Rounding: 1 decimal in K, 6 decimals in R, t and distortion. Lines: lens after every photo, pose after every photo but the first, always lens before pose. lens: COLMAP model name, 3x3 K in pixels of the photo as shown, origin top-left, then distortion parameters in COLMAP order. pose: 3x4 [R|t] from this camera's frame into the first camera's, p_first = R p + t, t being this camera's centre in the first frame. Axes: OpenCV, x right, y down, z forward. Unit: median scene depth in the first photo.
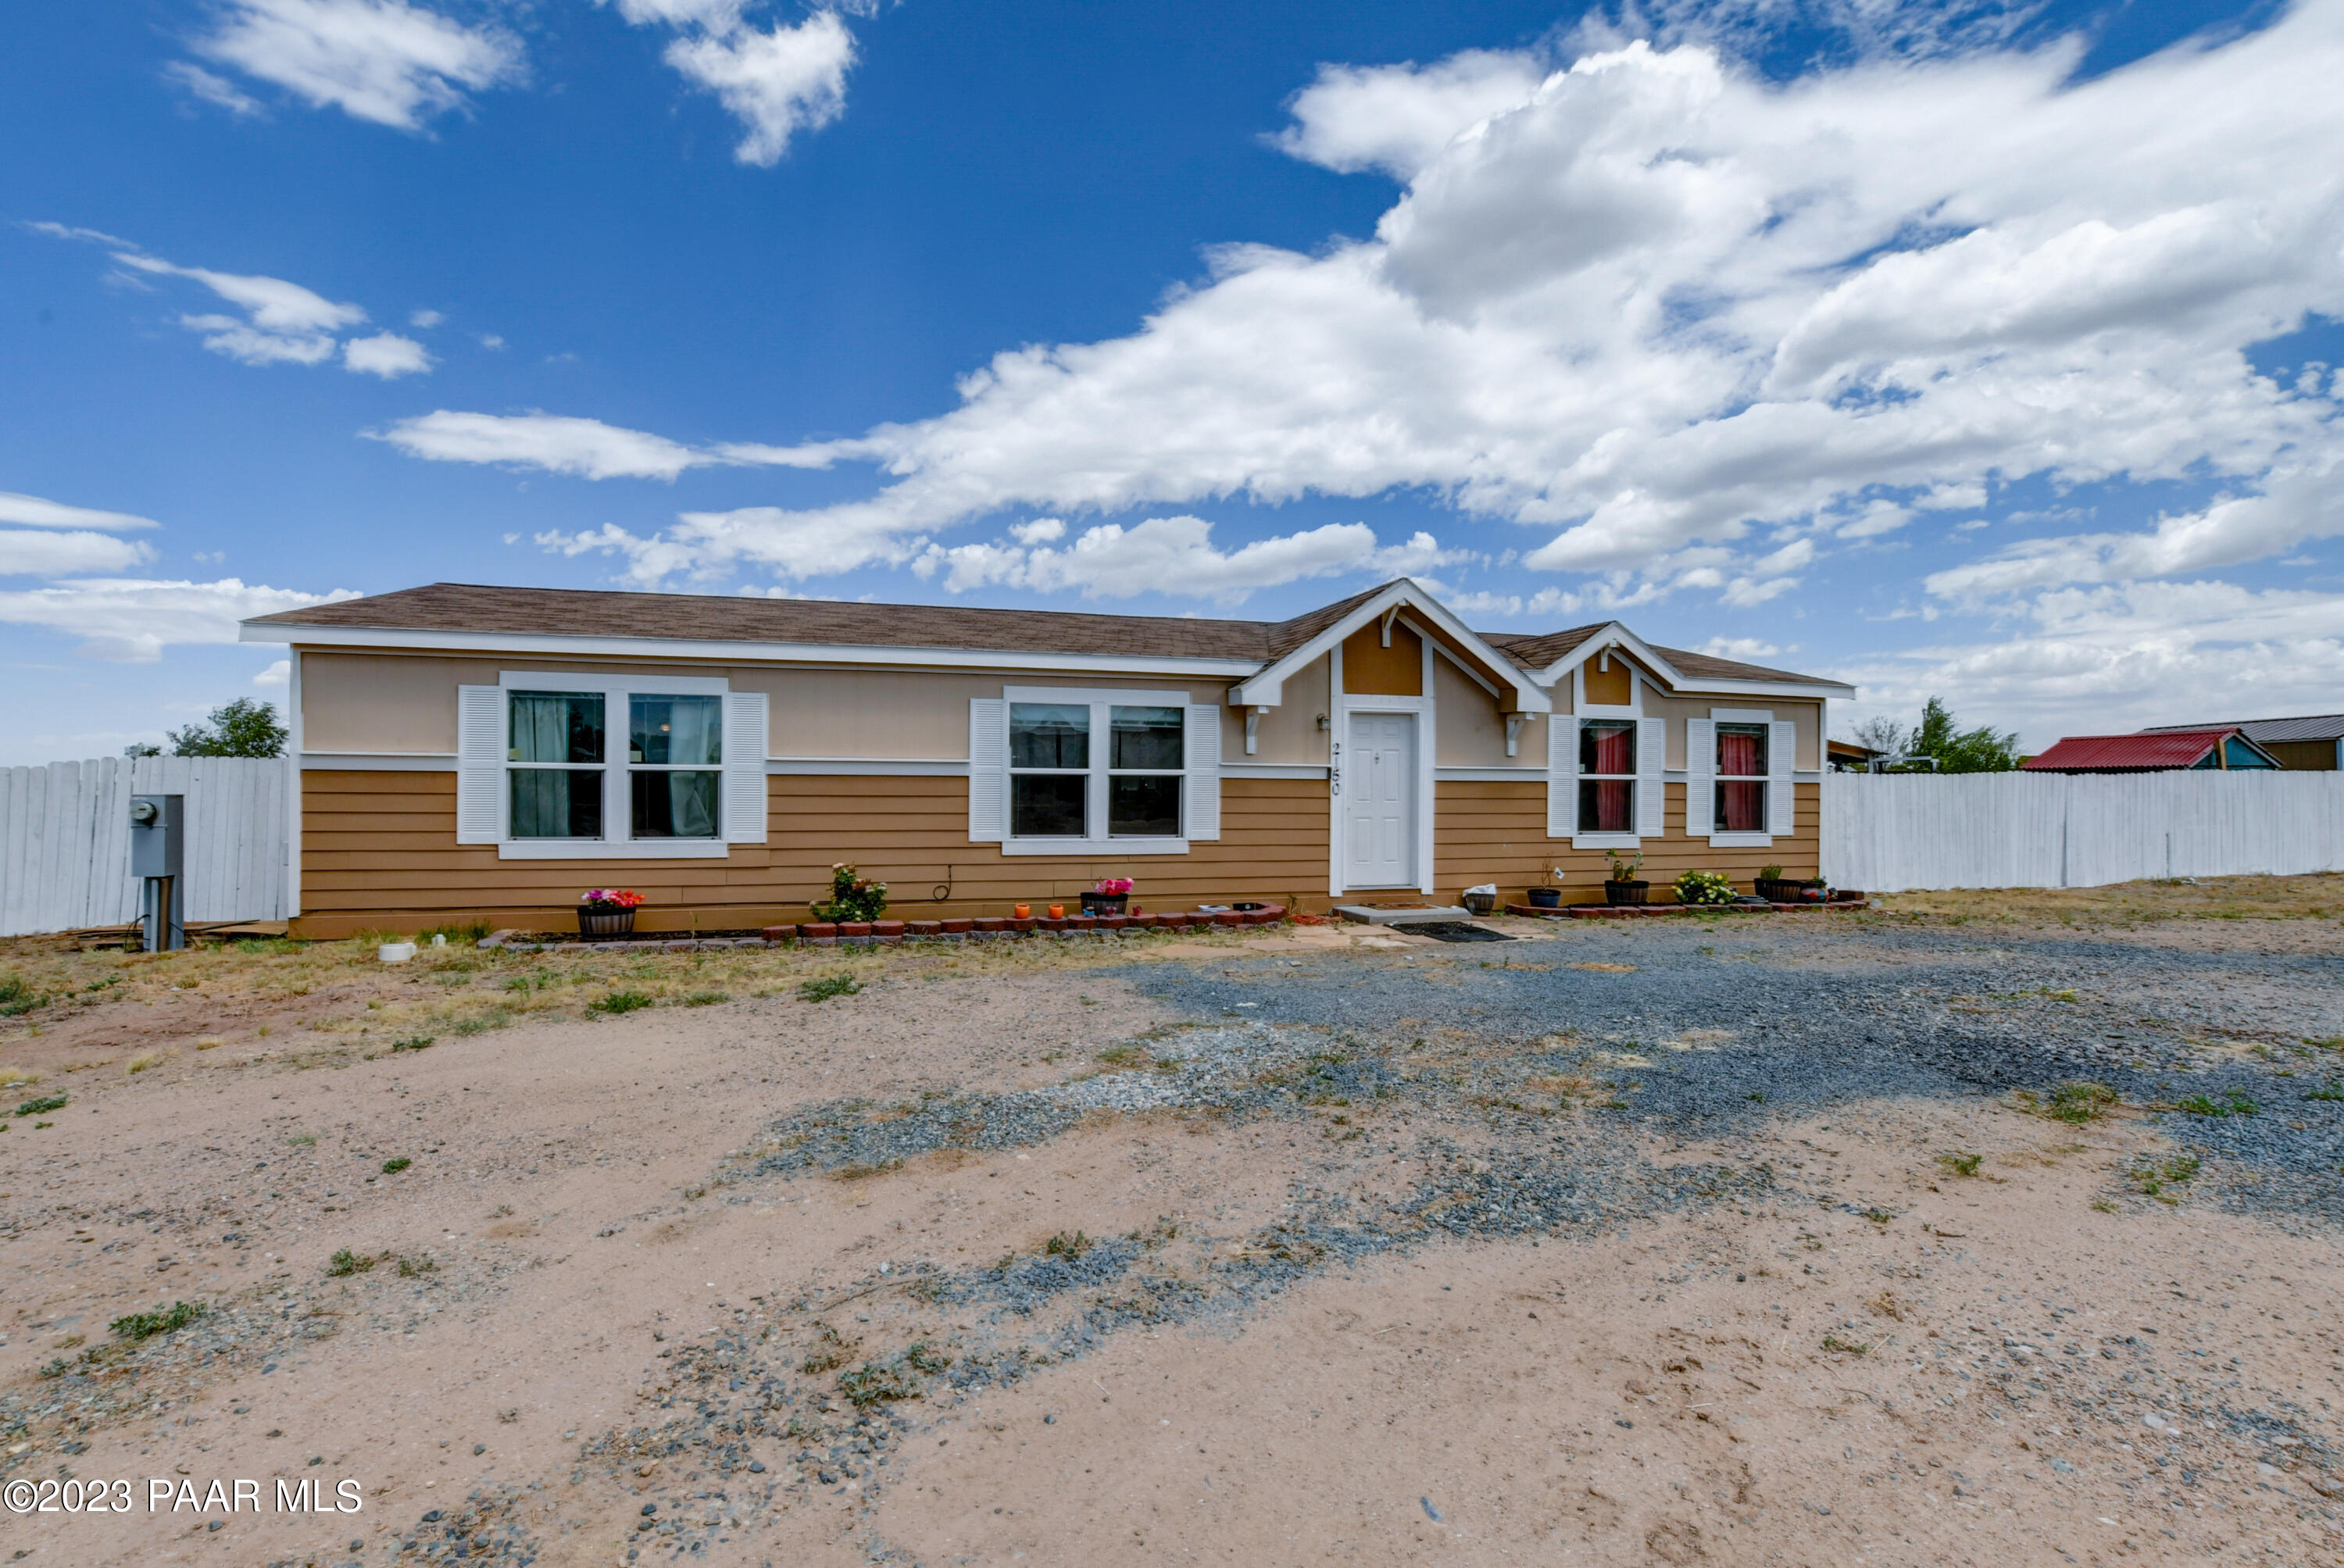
lens RADIAL K [[1025.2, 0, 1176.8], [0, 1025.2, 792.6], [0, 0, 1]] dist [-0.008176, -0.000106]
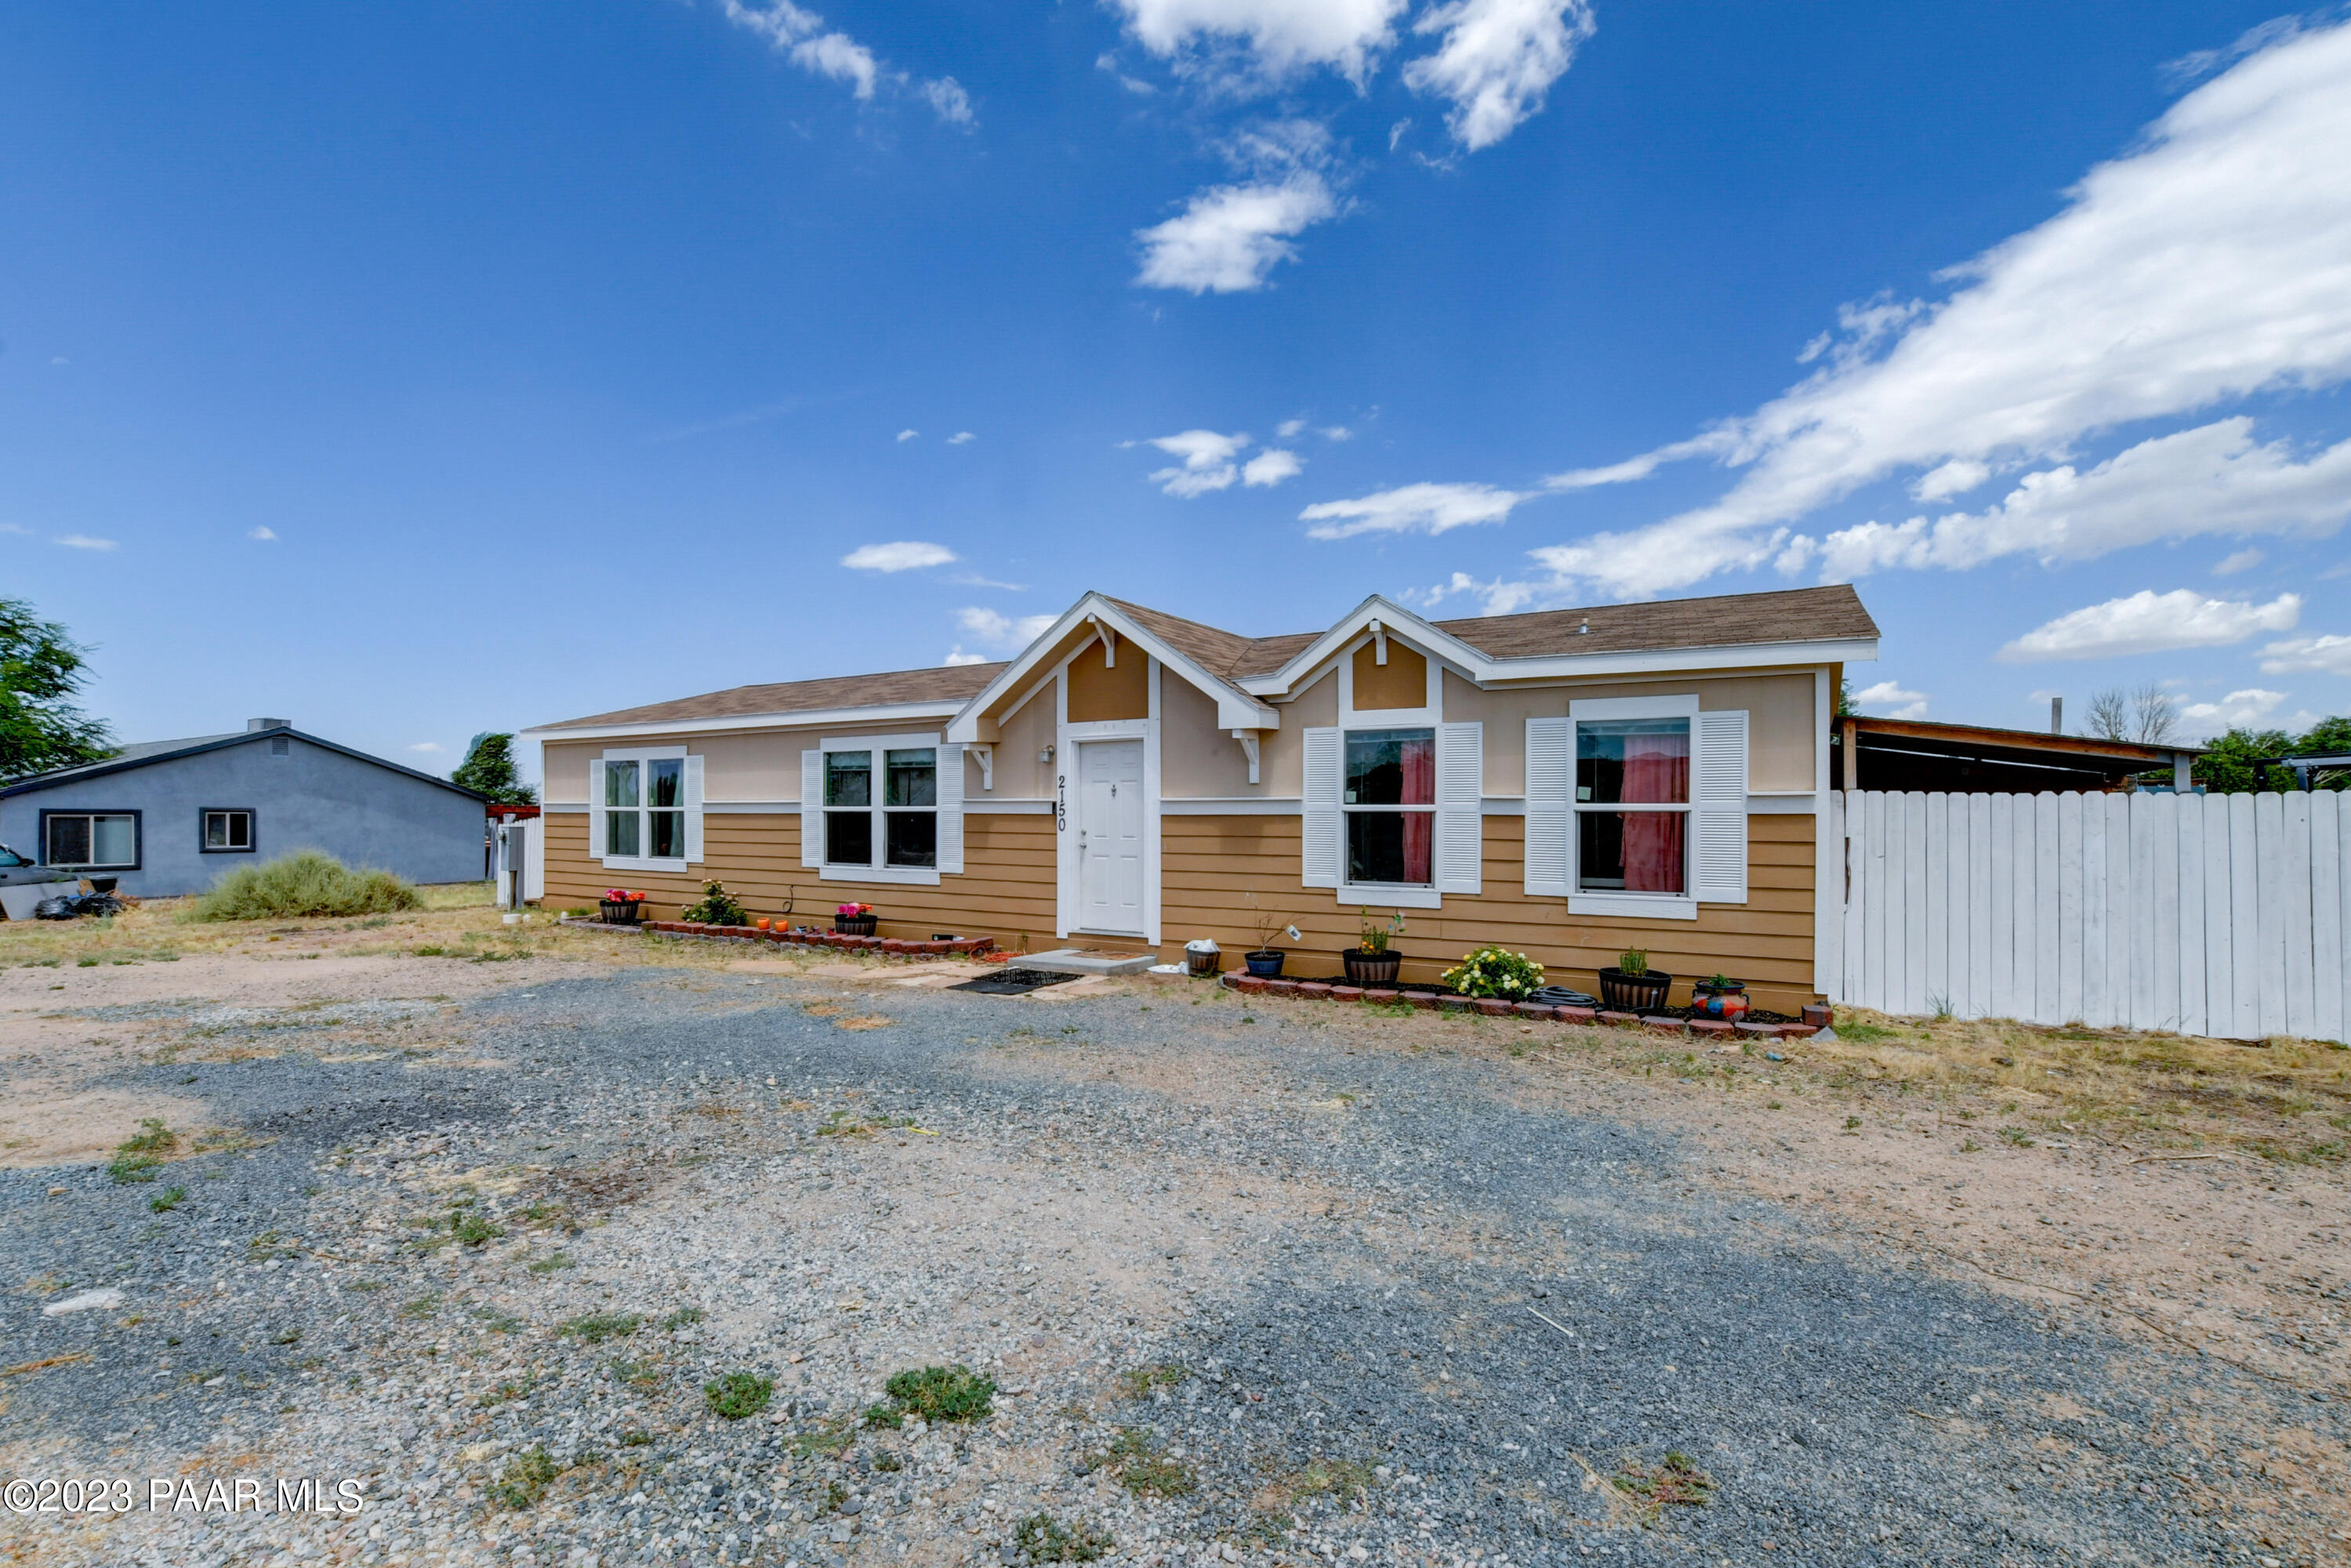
lens RADIAL K [[1093.3, 0, 1175.5], [0, 1093.3, 784.0], [0, 0, 1]] dist [-0.037324, -0.000021]
pose [[0.691422, -0.026036, -0.721982, 0.864664], [-0.003195, 0.999230, -0.039093, -0.001337], [0.722444, 0.029337, 0.690807, 0.344909]]
